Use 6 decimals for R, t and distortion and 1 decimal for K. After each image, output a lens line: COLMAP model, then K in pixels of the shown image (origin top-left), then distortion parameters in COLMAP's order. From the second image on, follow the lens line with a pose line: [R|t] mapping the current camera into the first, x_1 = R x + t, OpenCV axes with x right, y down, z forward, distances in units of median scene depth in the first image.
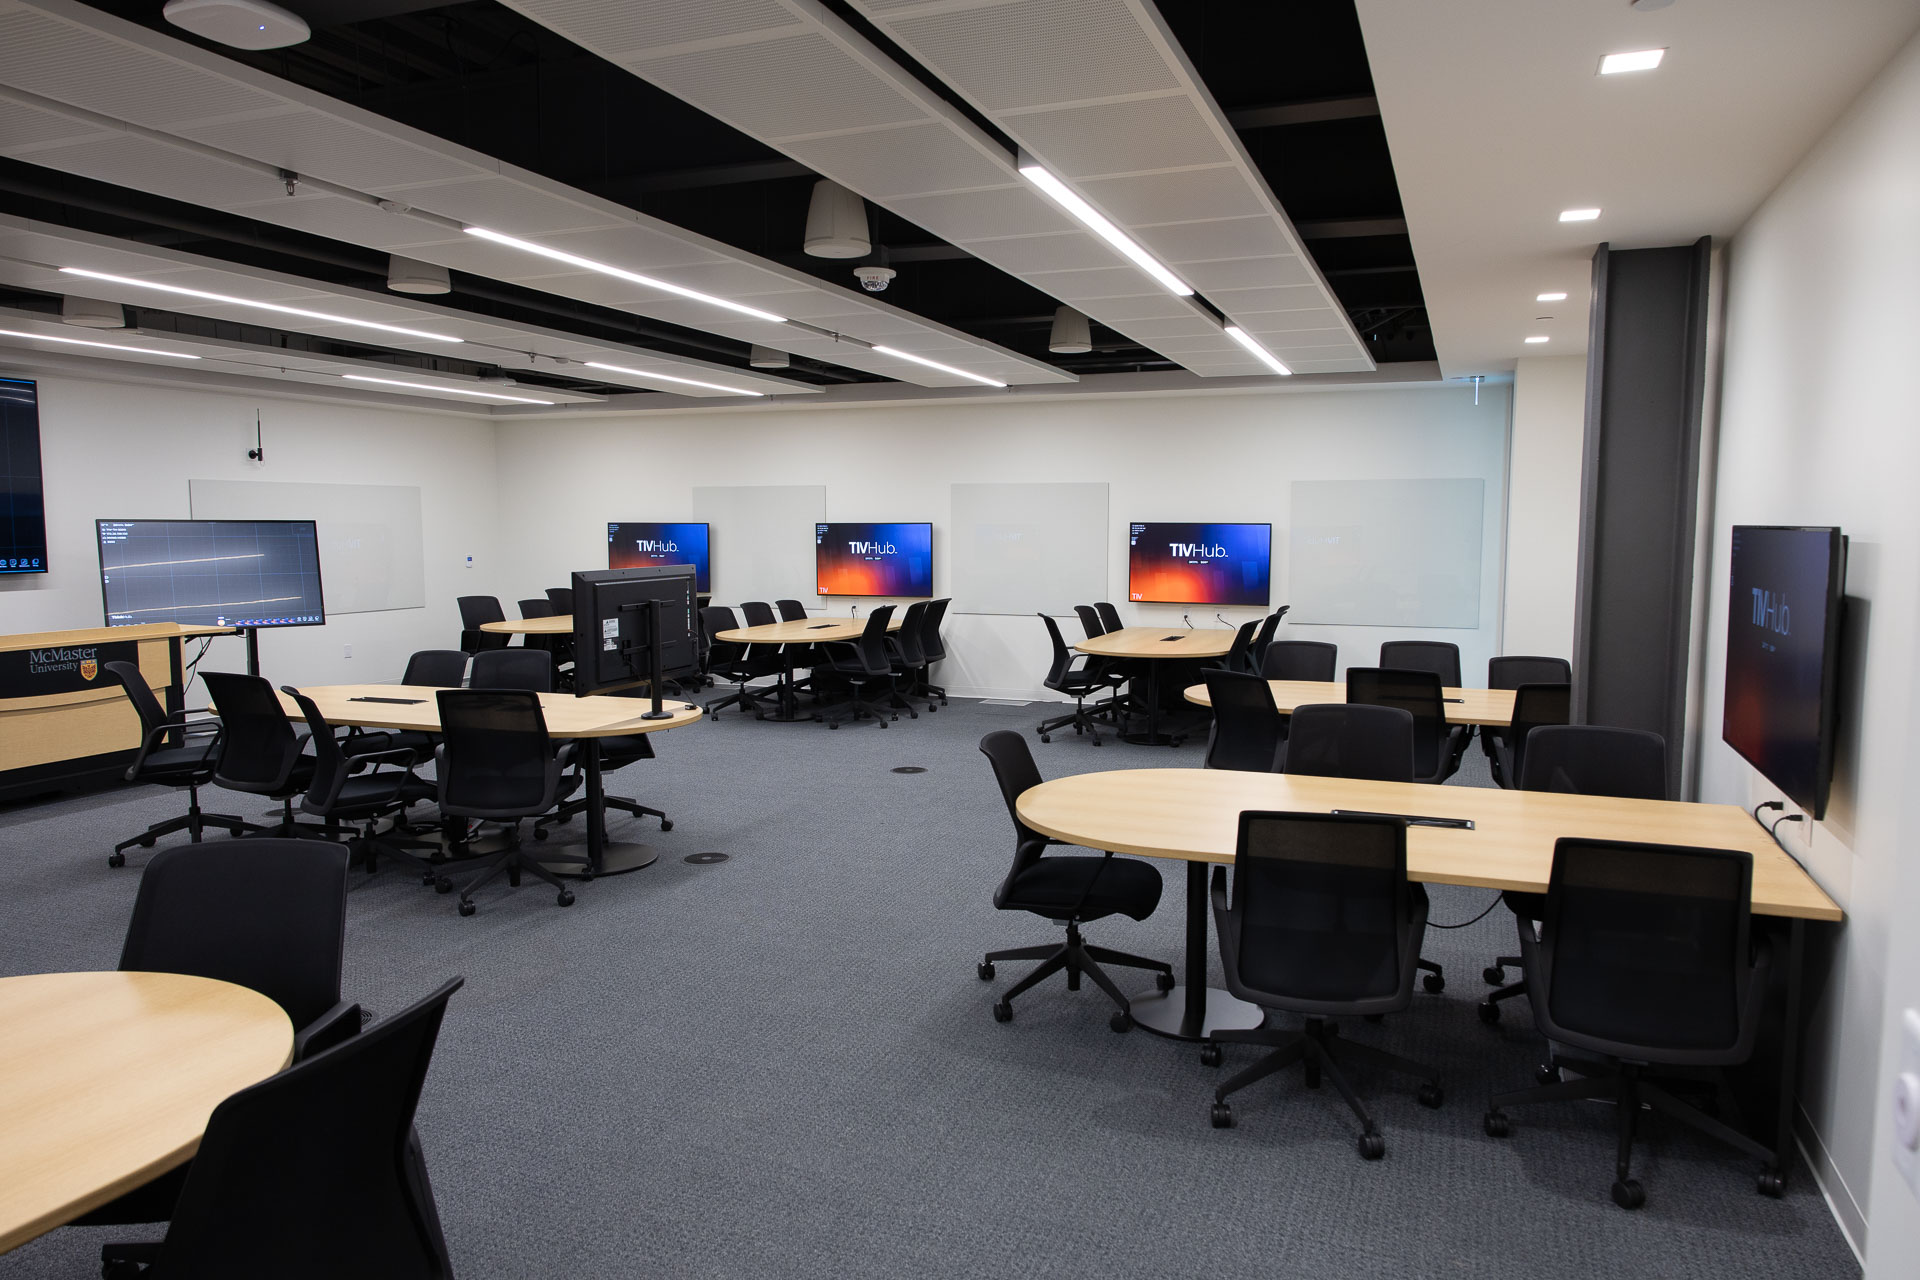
lens RADIAL K [[1287.9, 0, 972.4], [0, 1287.9, 641.3], [0, 0, 1]] dist [0.004888, 0.007852]
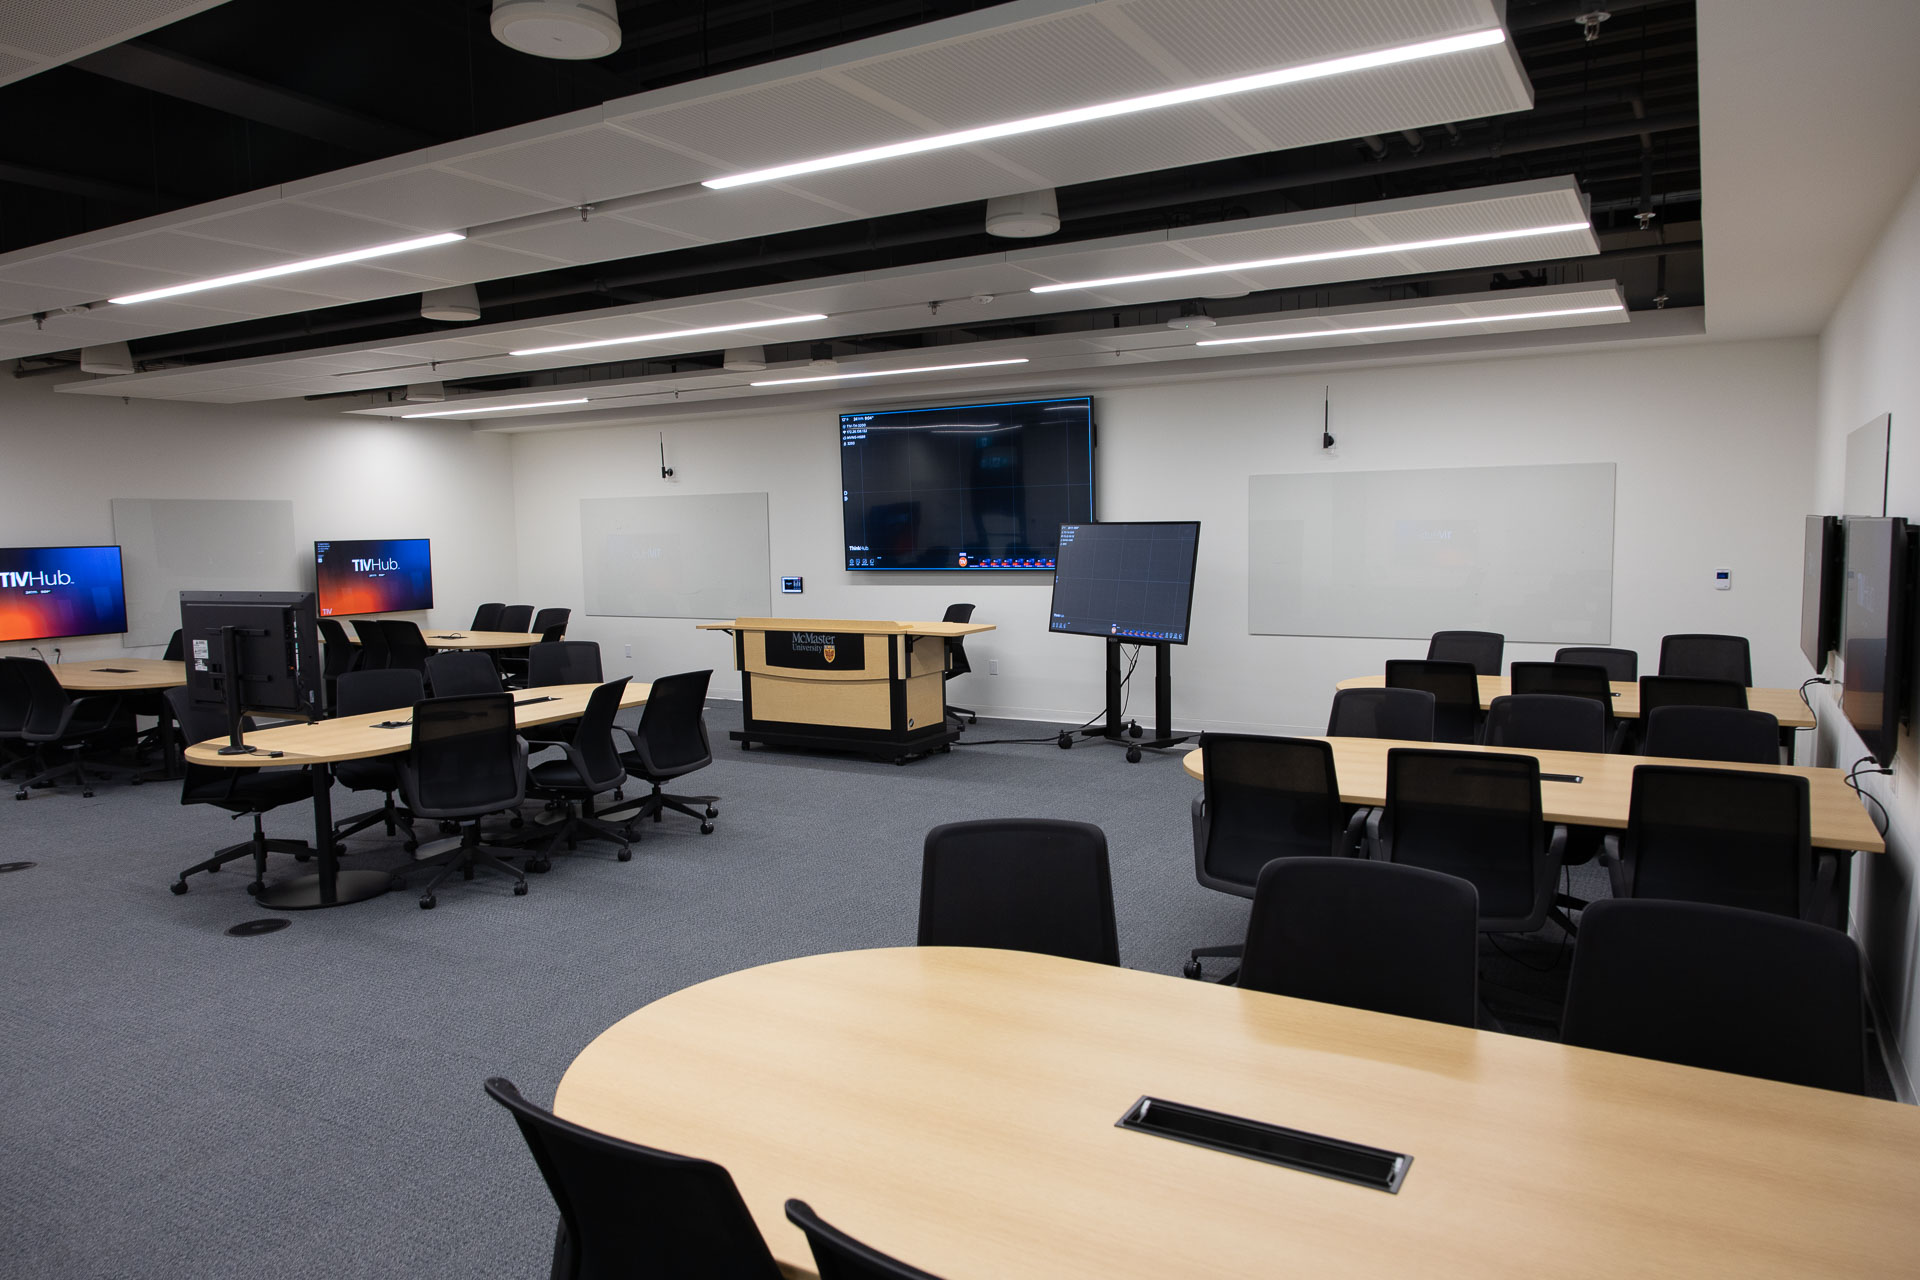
lens RADIAL K [[1278.5, 0, 967.1], [0, 1278.5, 645.6], [0, 0, 1]] dist [0.003669, 0.003085]
pose [[-0.155259, 0.097882, -0.983013, 0.456481], [-0.073646, 0.991163, 0.110325, -0.125494], [0.985125, 0.089523, -0.146679, 1.306678]]
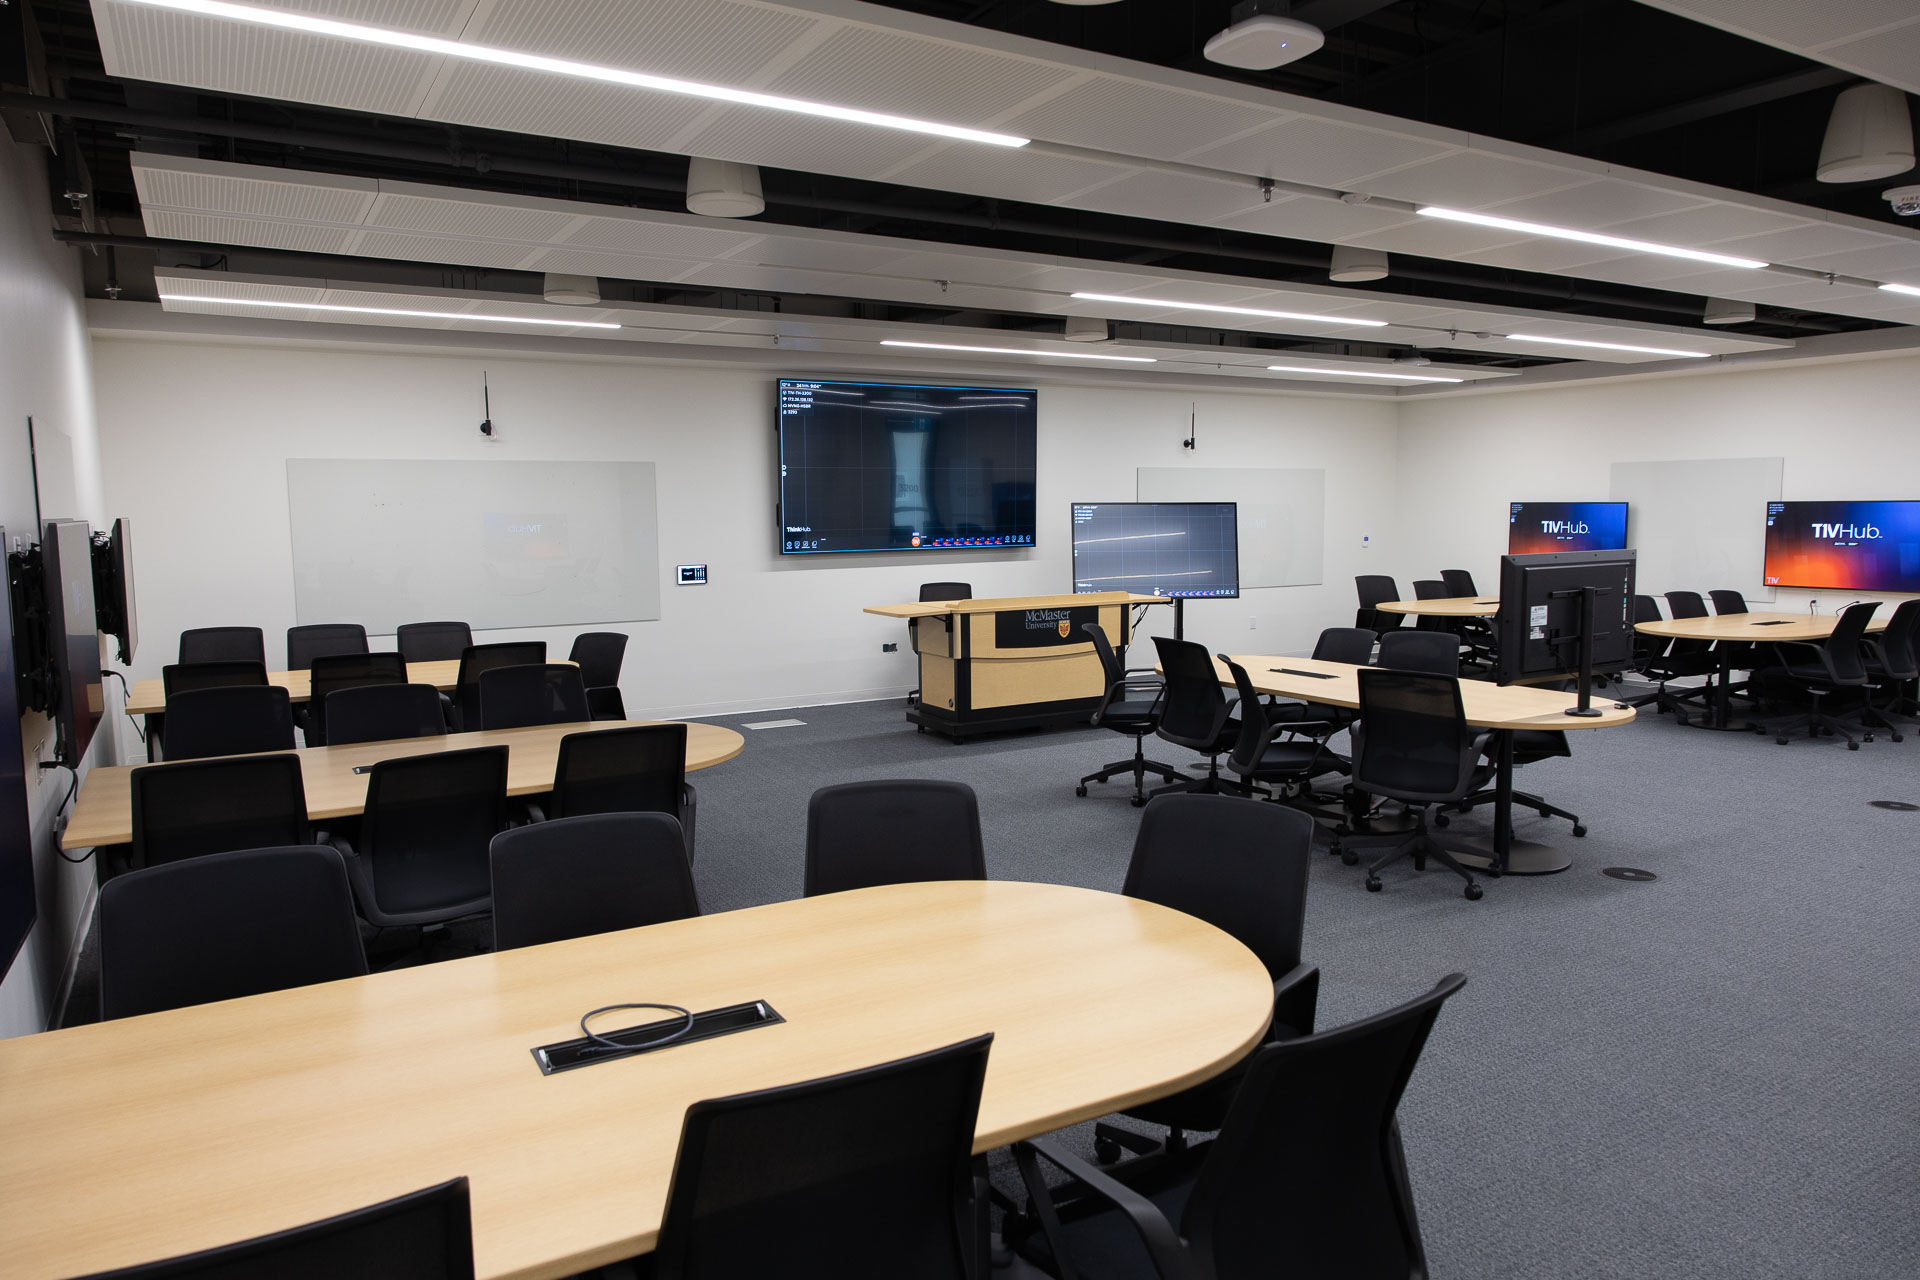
lens RADIAL K [[1282.8, 0, 960.0], [0, 1282.8, 640.0], [0, 0, 1]] dist [-0.004641, -0.000821]
pose [[0.788228, 0.059483, -0.612502, -0.029654], [-0.050058, 0.998217, 0.032523, -0.001259], [0.613344, 0.005025, 0.789800, 0.000422]]
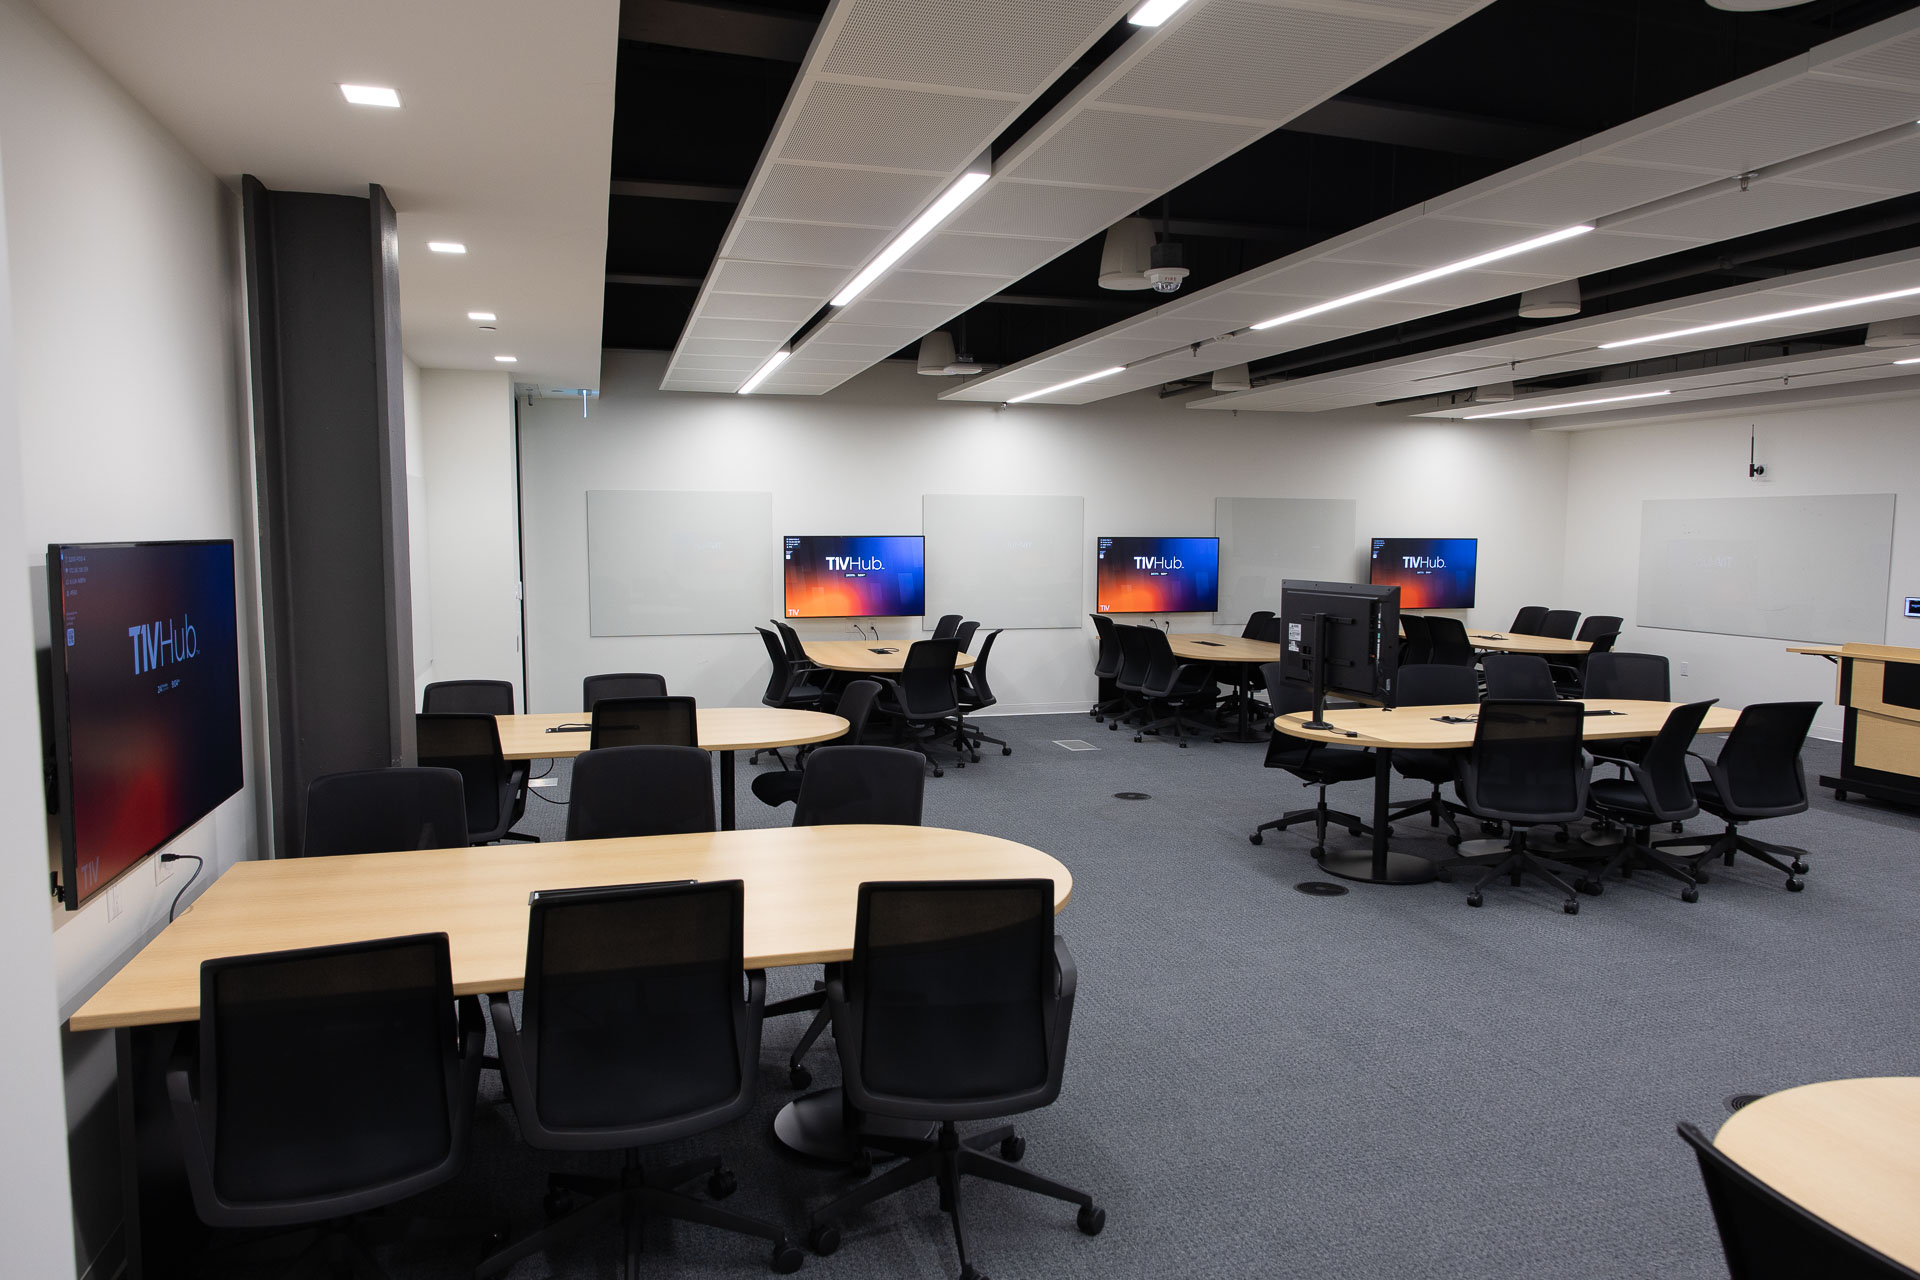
lens RADIAL K [[1278.5, 0, 967.1], [0, 1278.5, 645.6], [0, 0, 1]] dist [0.003669, 0.003085]
pose [[-0.790466, 0.051507, -0.610336, 0.472568], [-0.062261, 0.984540, 0.163723, -0.122963], [0.609333, 0.167418, -0.775039, 1.276065]]
